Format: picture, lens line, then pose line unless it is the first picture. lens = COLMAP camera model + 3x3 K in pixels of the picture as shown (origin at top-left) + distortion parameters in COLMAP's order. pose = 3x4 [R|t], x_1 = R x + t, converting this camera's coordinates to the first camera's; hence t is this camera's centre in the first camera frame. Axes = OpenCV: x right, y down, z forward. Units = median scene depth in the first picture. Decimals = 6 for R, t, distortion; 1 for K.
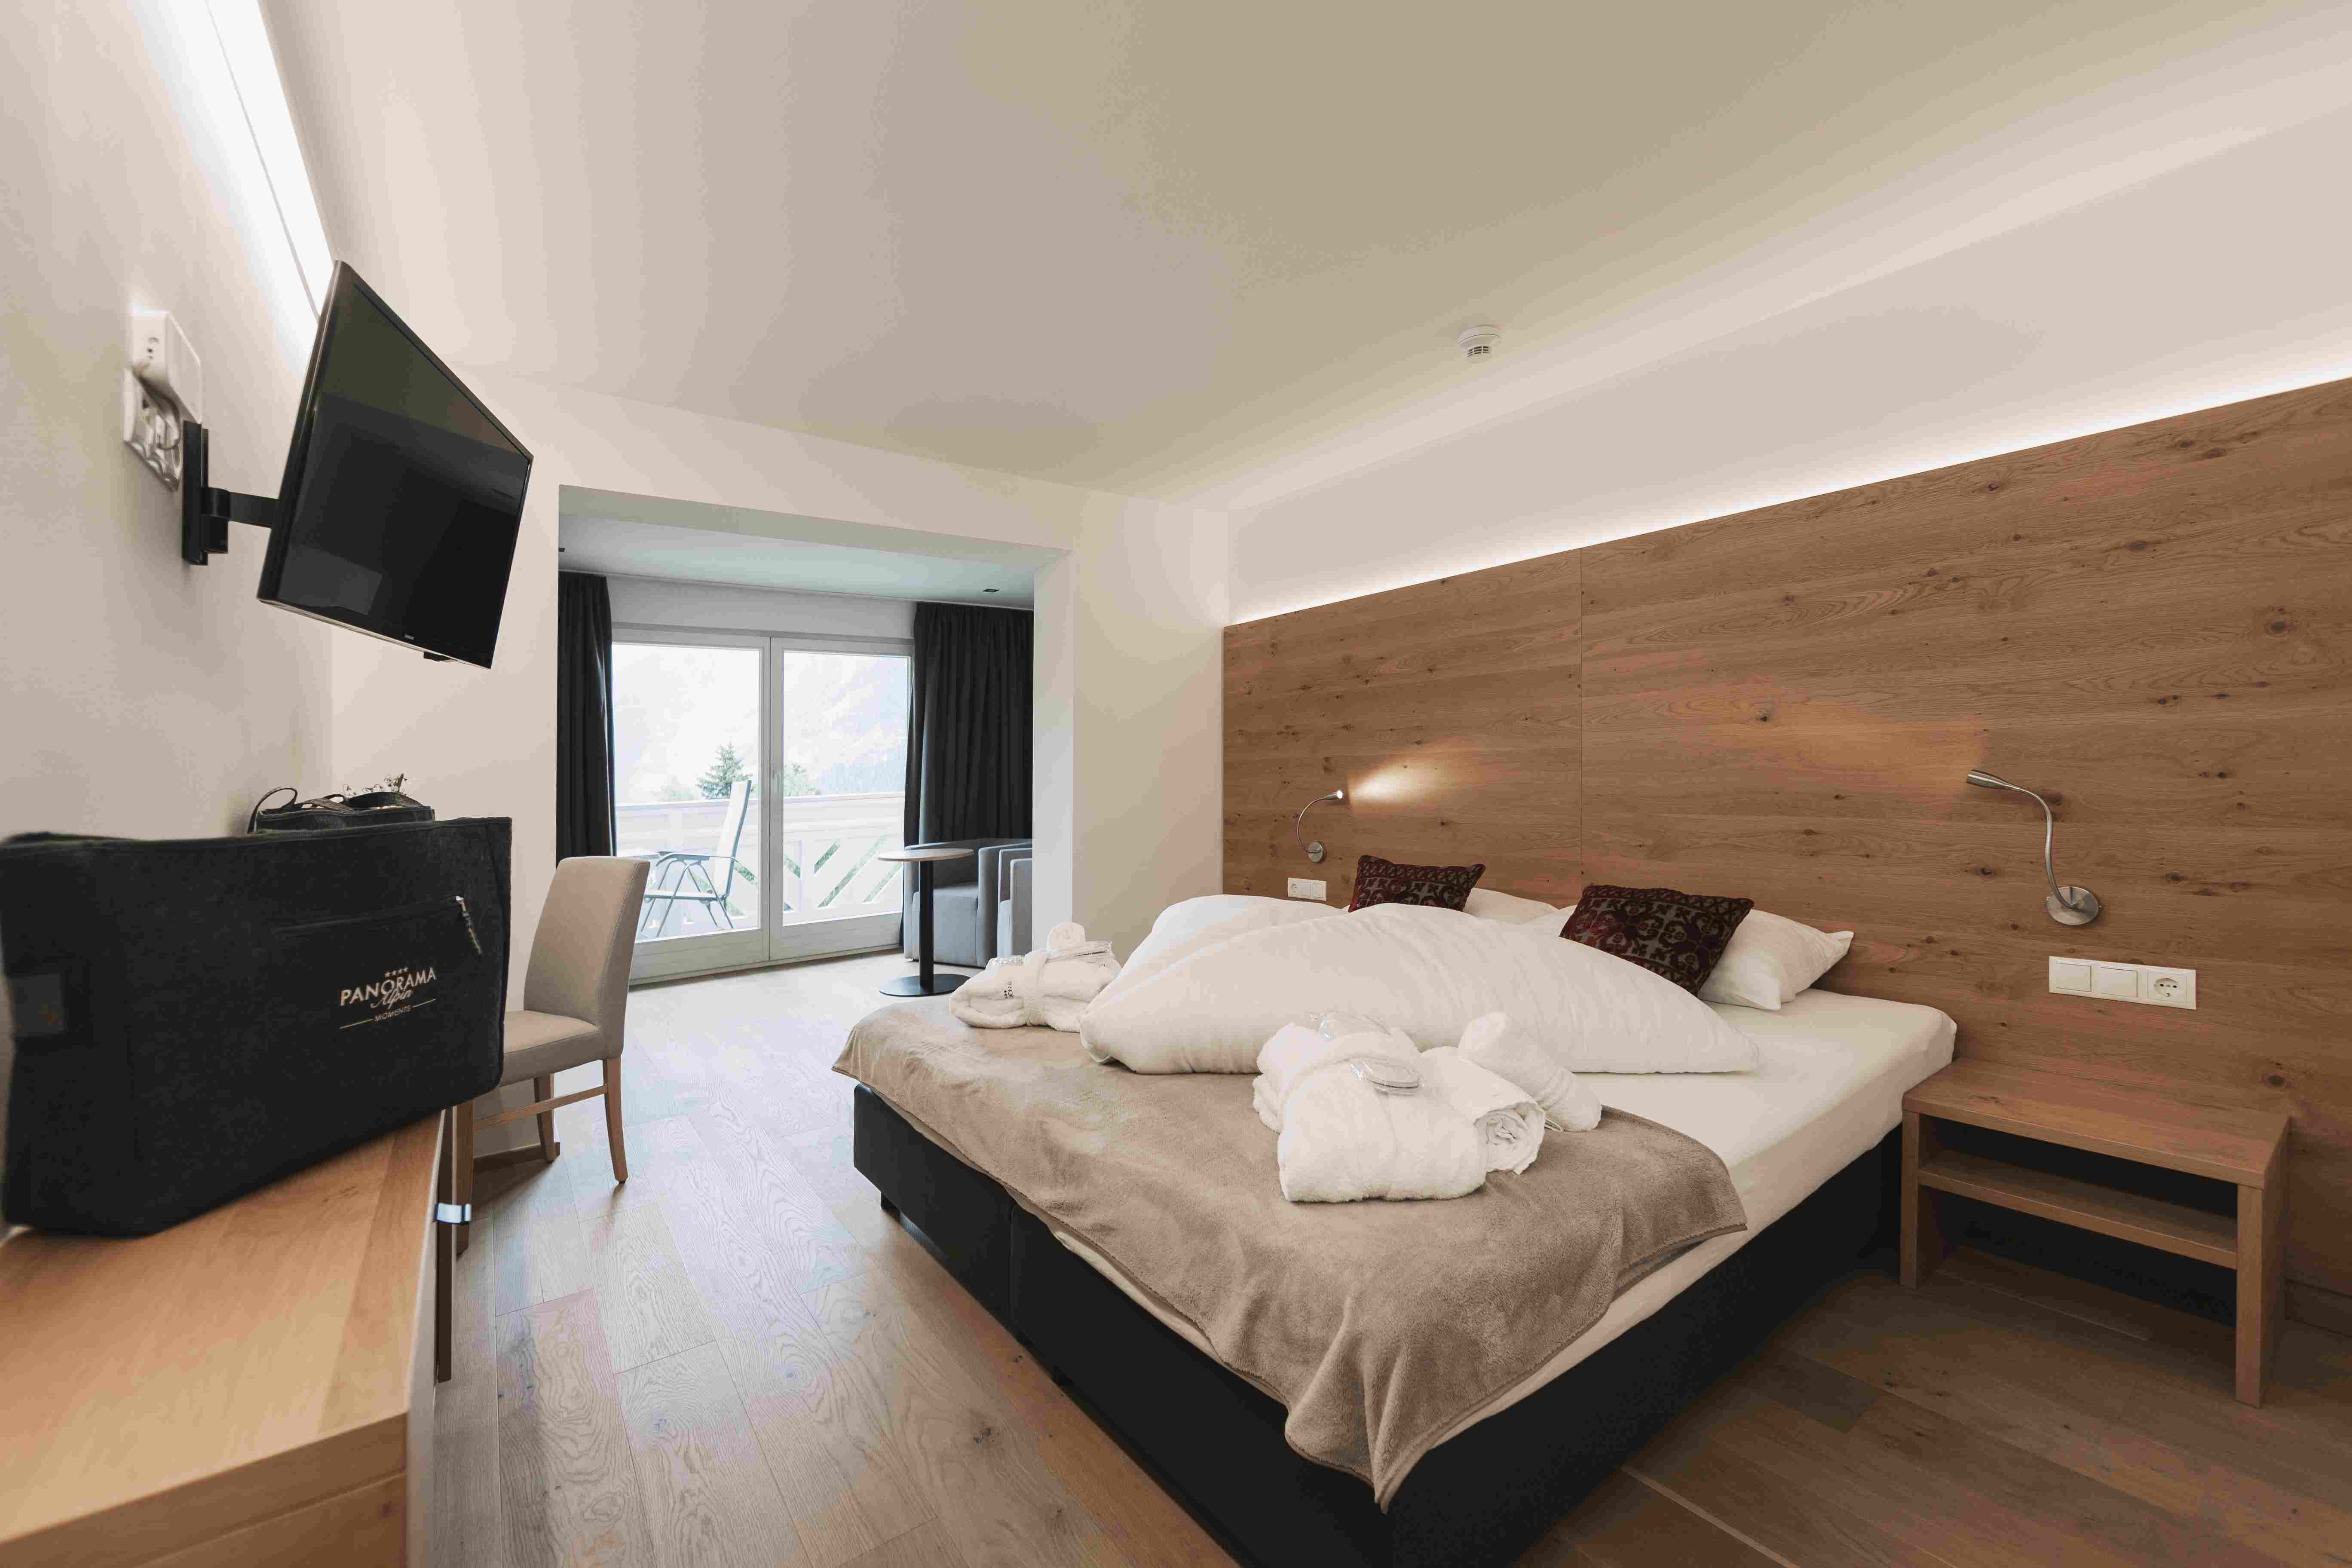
lens RADIAL K [[926.5, 0, 1181.7], [0, 926.5, 781.4], [0, 0, 1]] dist [0.000677, 0.000092]
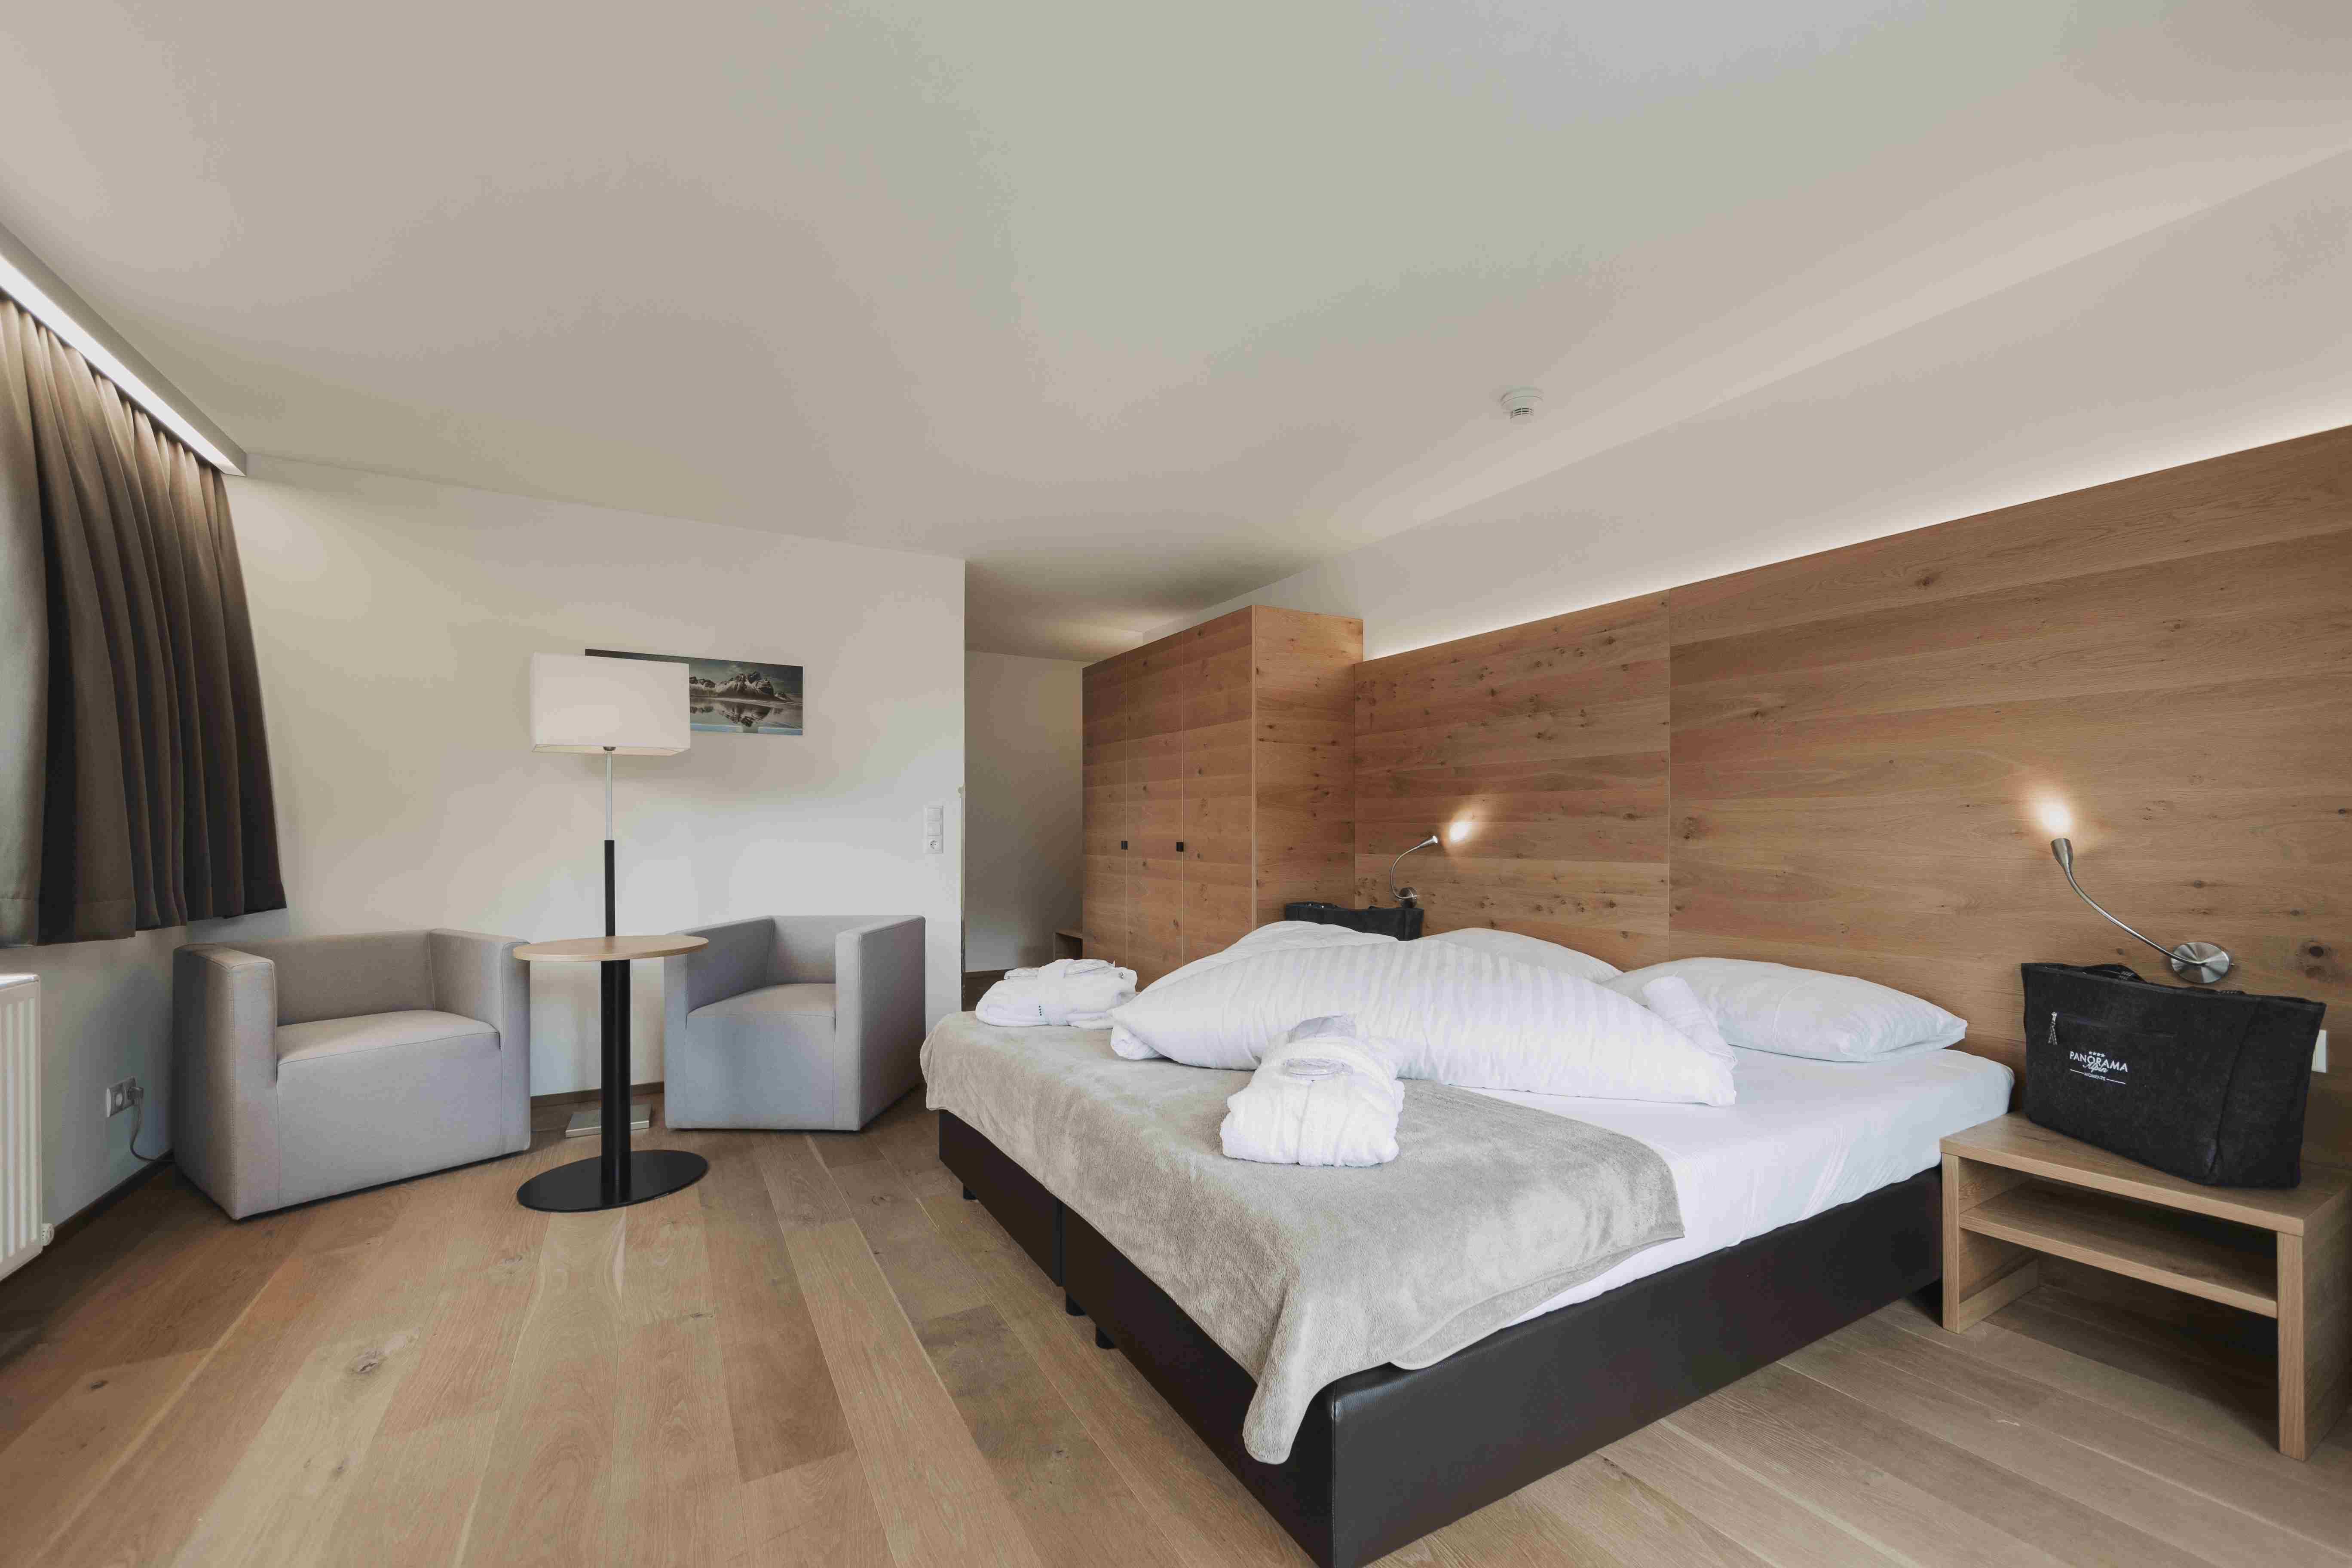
lens RADIAL K [[926.5, 0, 1166.4], [0, 926.5, 837.3], [0, 0, 1]] dist [0.000677, 0.000092]
pose [[0.991317, -0.003473, -0.131447, 0.069904], [0.004828, 0.999938, 0.009989, -0.000951], [0.131404, -0.010537, 0.991273, -0.096820]]
